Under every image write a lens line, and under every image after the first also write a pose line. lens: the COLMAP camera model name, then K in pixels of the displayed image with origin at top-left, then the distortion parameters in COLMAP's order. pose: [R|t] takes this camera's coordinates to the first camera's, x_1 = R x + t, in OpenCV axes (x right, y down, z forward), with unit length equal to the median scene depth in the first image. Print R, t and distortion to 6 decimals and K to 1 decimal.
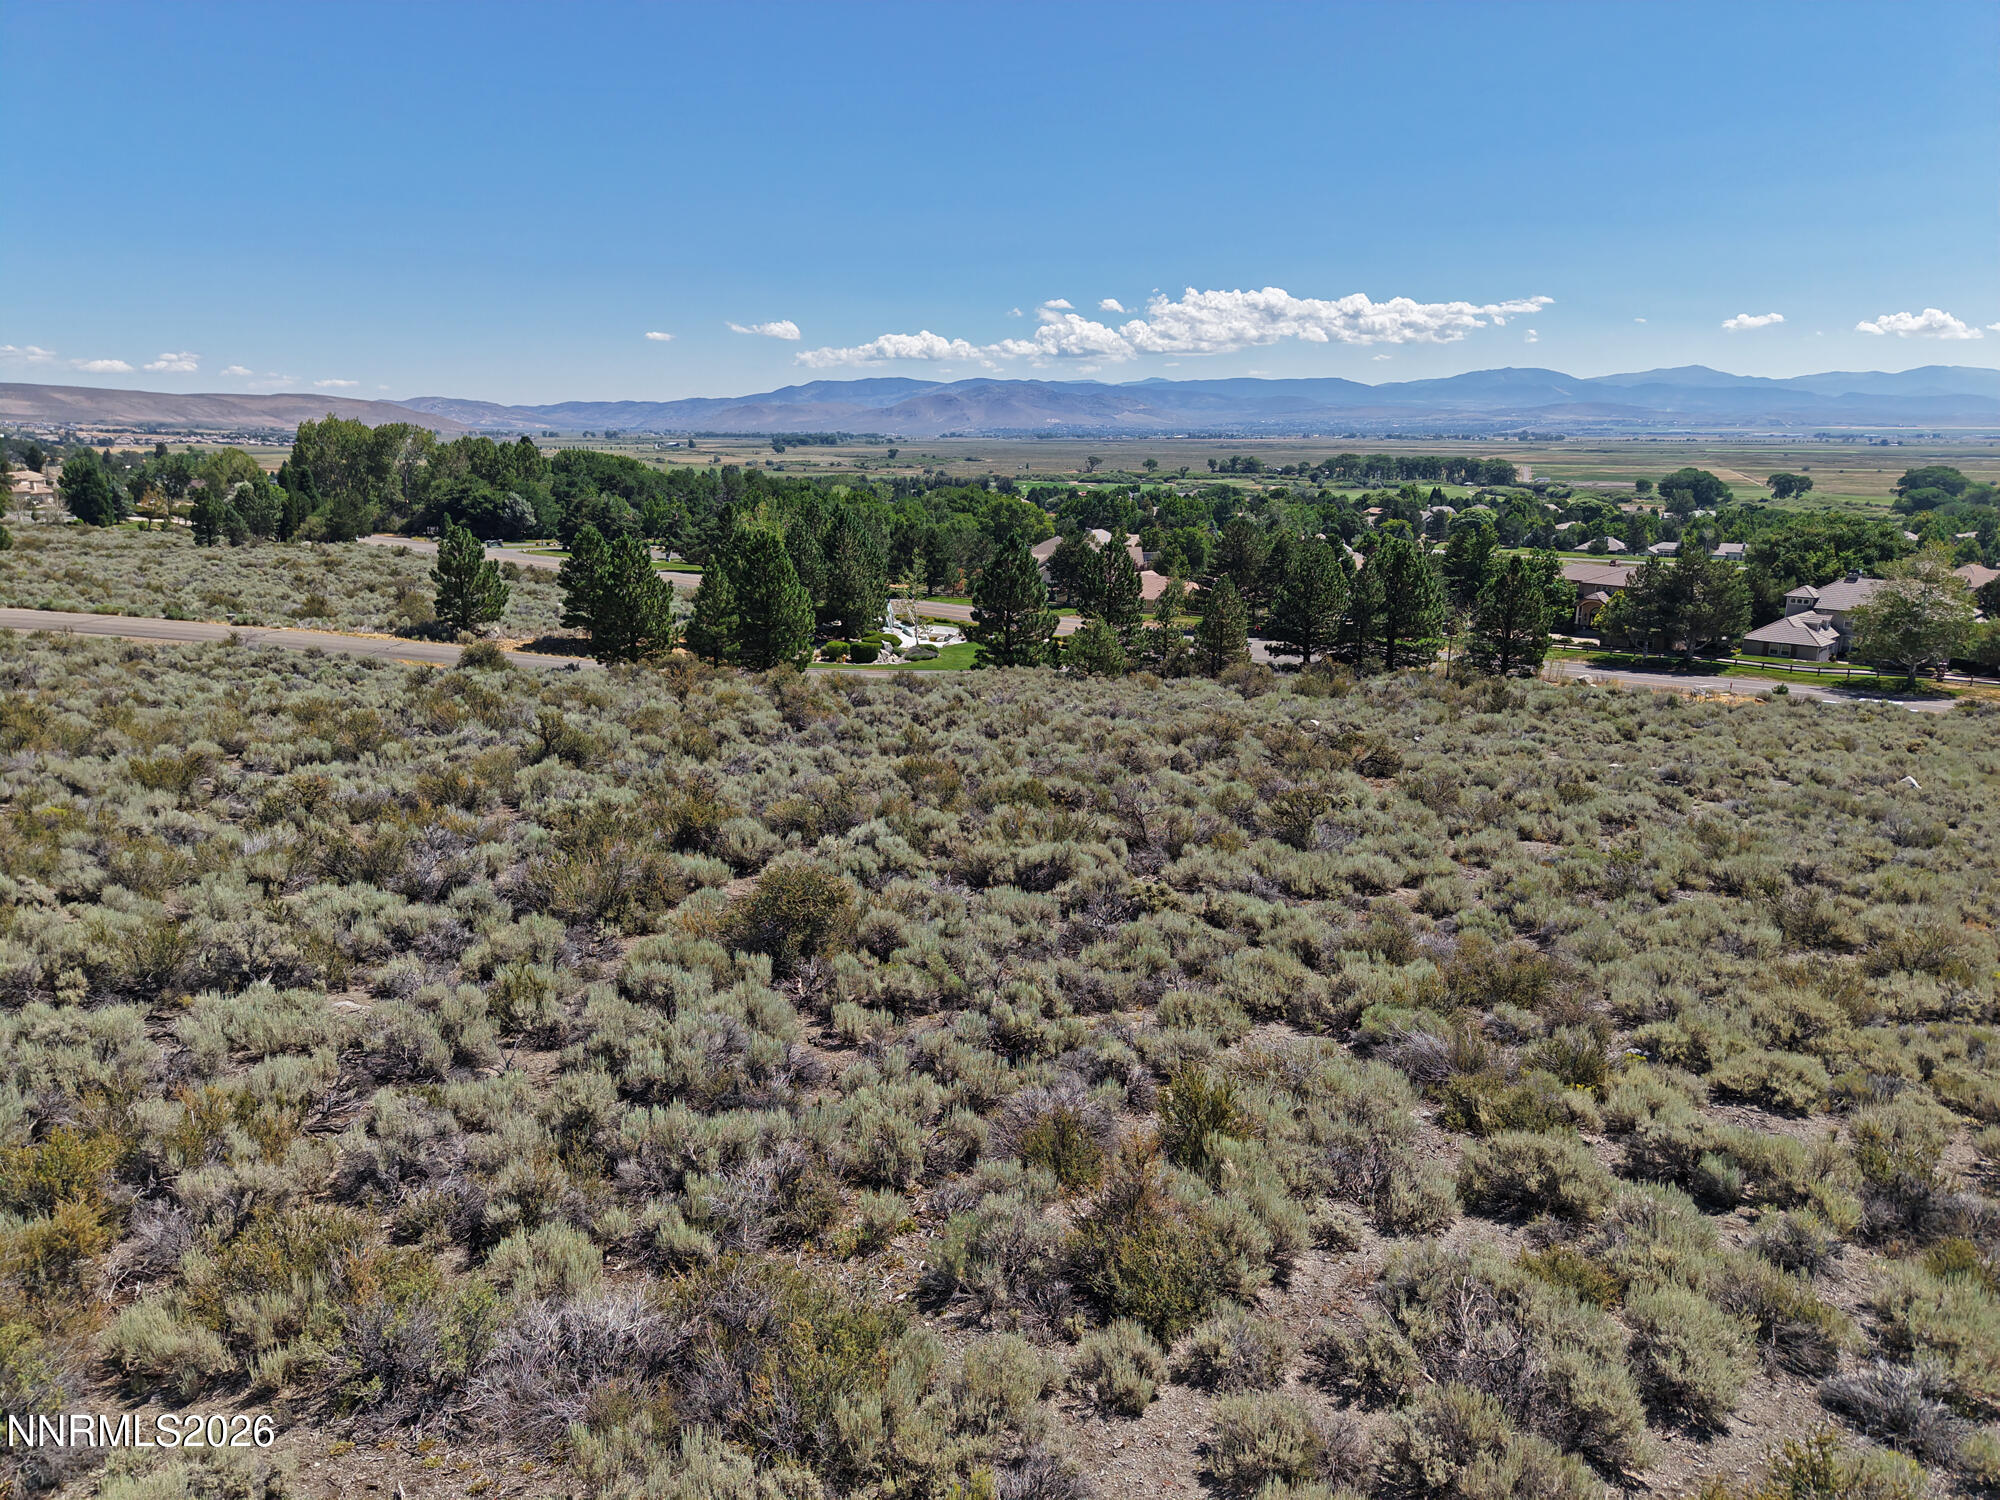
lens RADIAL K [[1341.0, 0, 996.5], [0, 1341.0, 744.3], [0, 0, 1]] dist [0.021510, -0.023257]
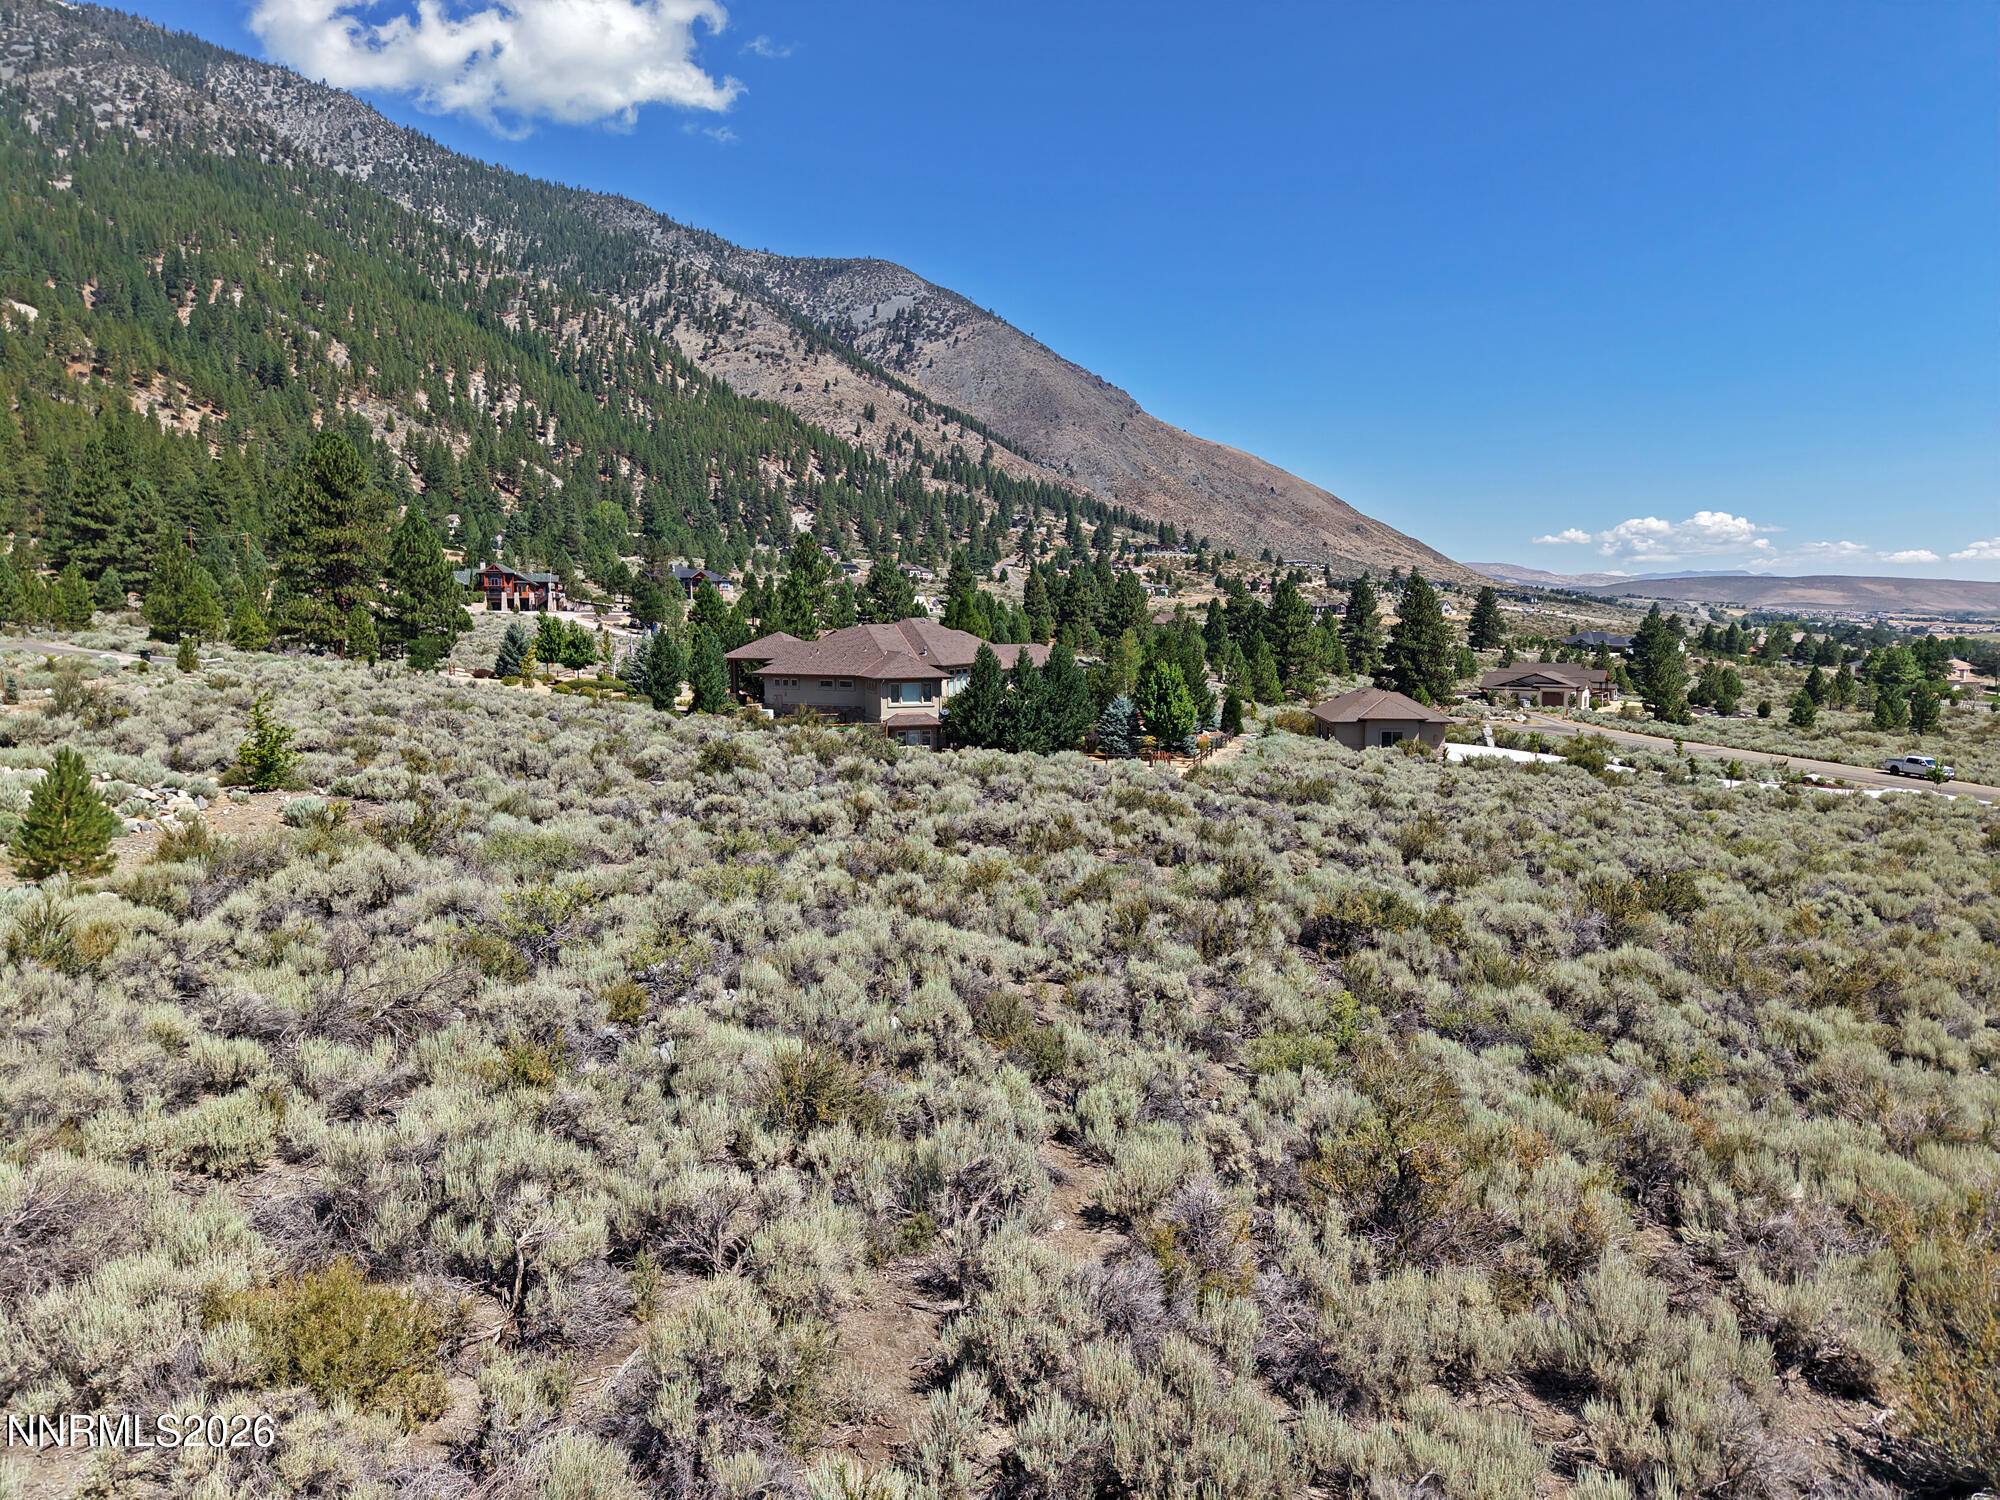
lens RADIAL K [[1341.0, 0, 996.5], [0, 1341.0, 744.3], [0, 0, 1]] dist [0.021510, -0.023257]
pose [[0.400384, 0.085344, -0.912365, -0.310419], [-0.208491, 0.978024, -0.000009, 0.008971], [0.892314, 0.190223, 0.409378, -0.036616]]
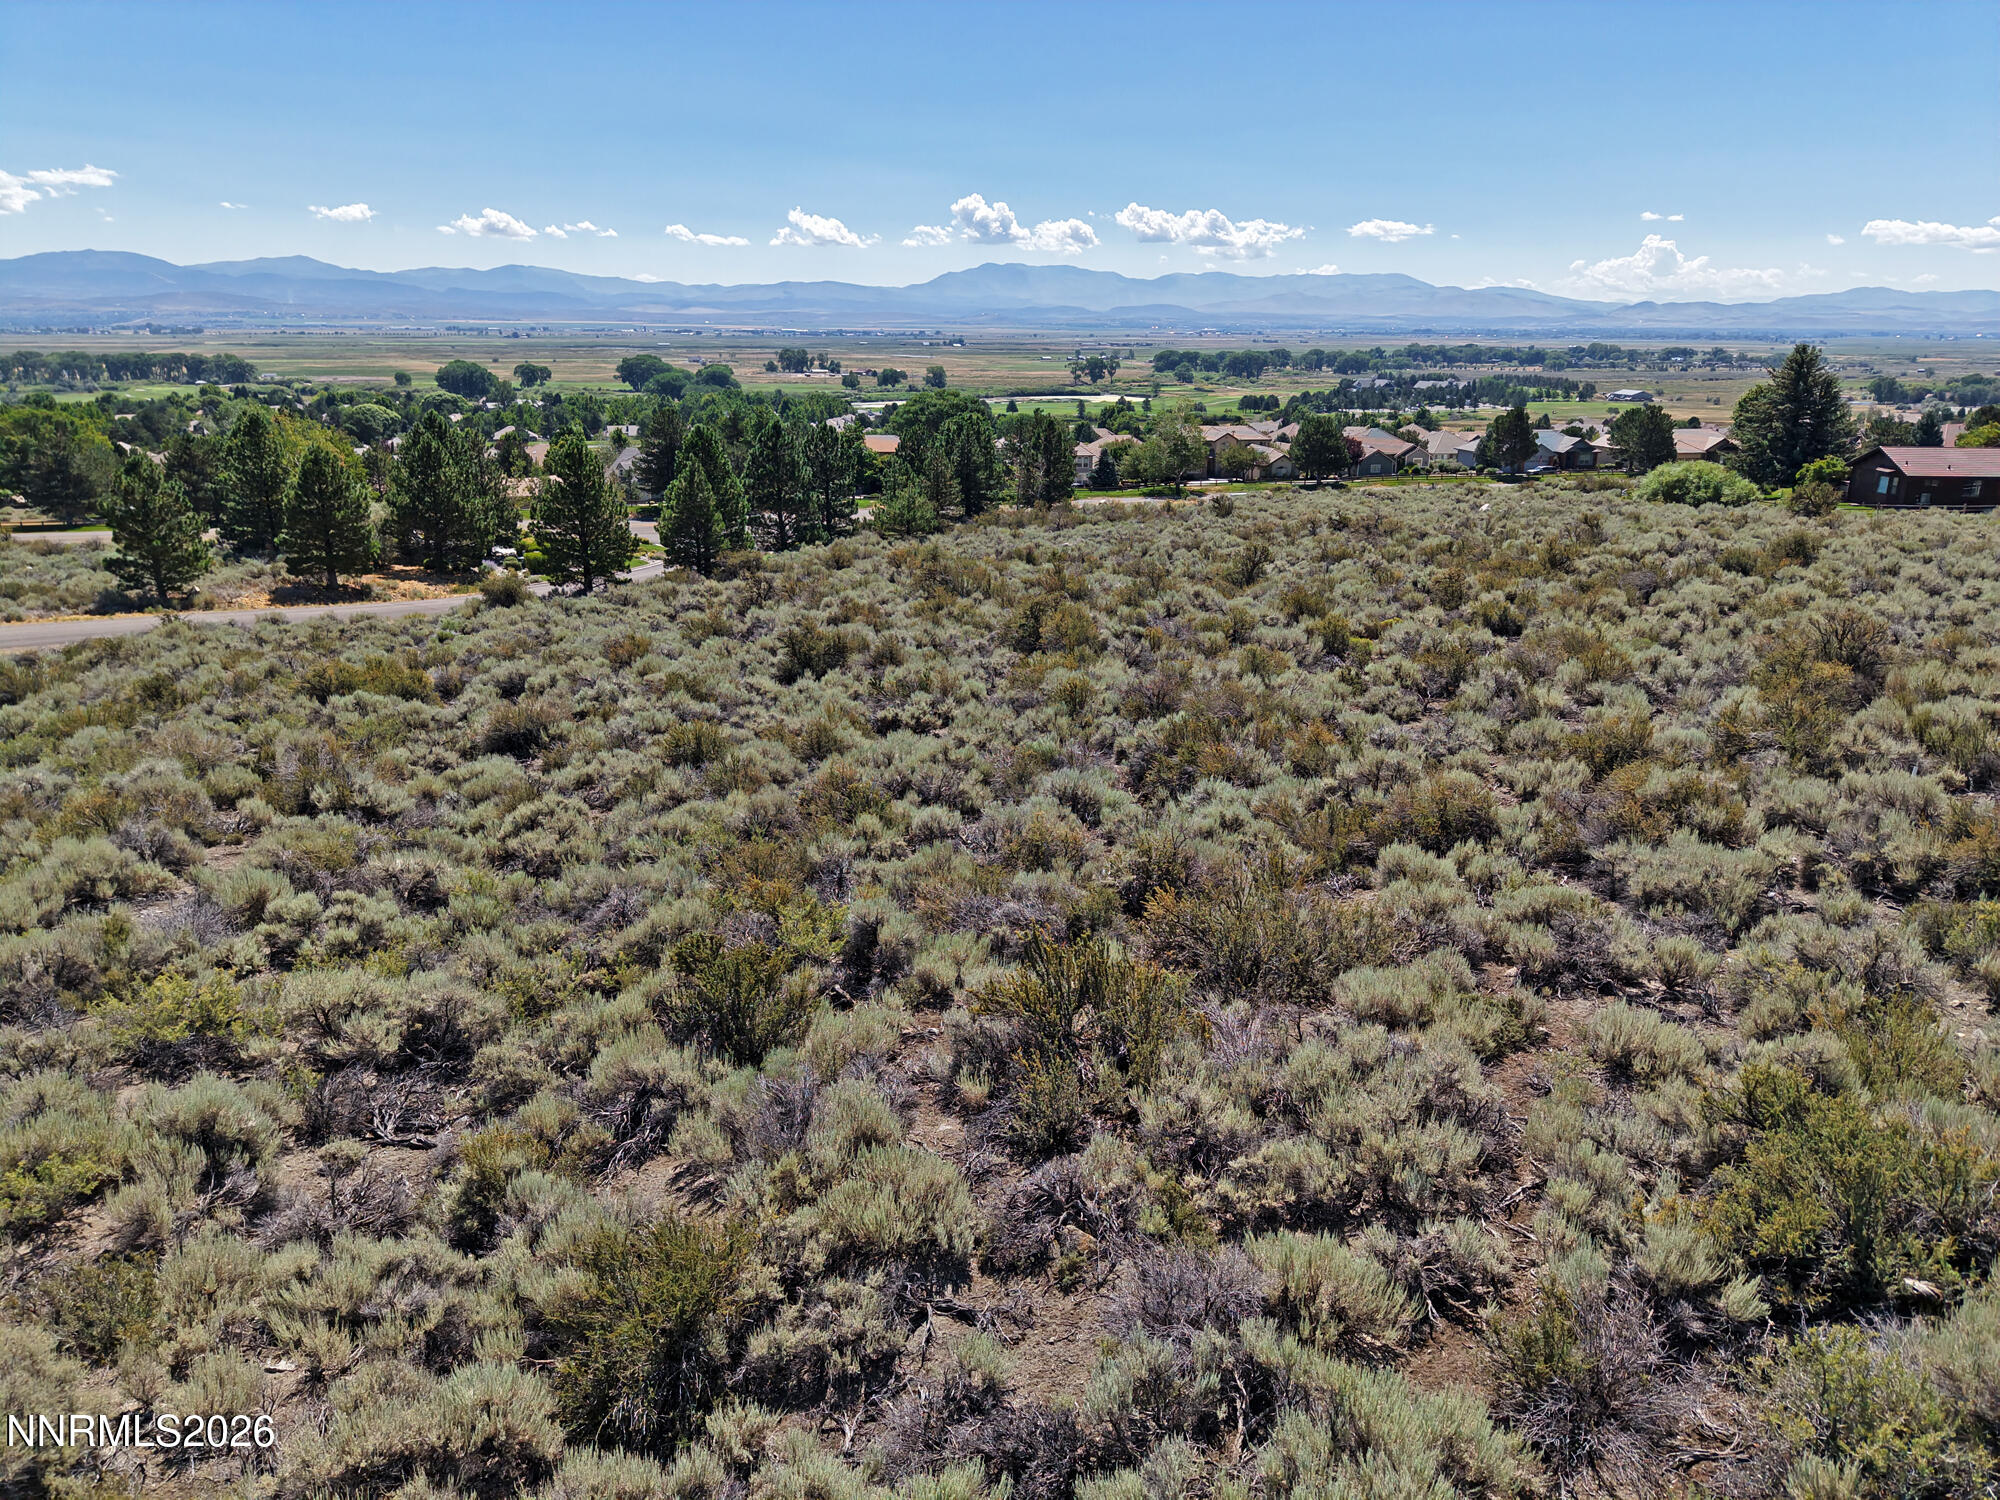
lens RADIAL K [[1341.0, 0, 996.5], [0, 1341.0, 744.3], [0, 0, 1]] dist [0.021510, -0.023257]
pose [[0.607296, -0.236448, 0.758475, -0.672295], [0.179574, 0.970832, 0.158867, -0.039317], [-0.773915, 0.039723, 0.632042, 0.163422]]
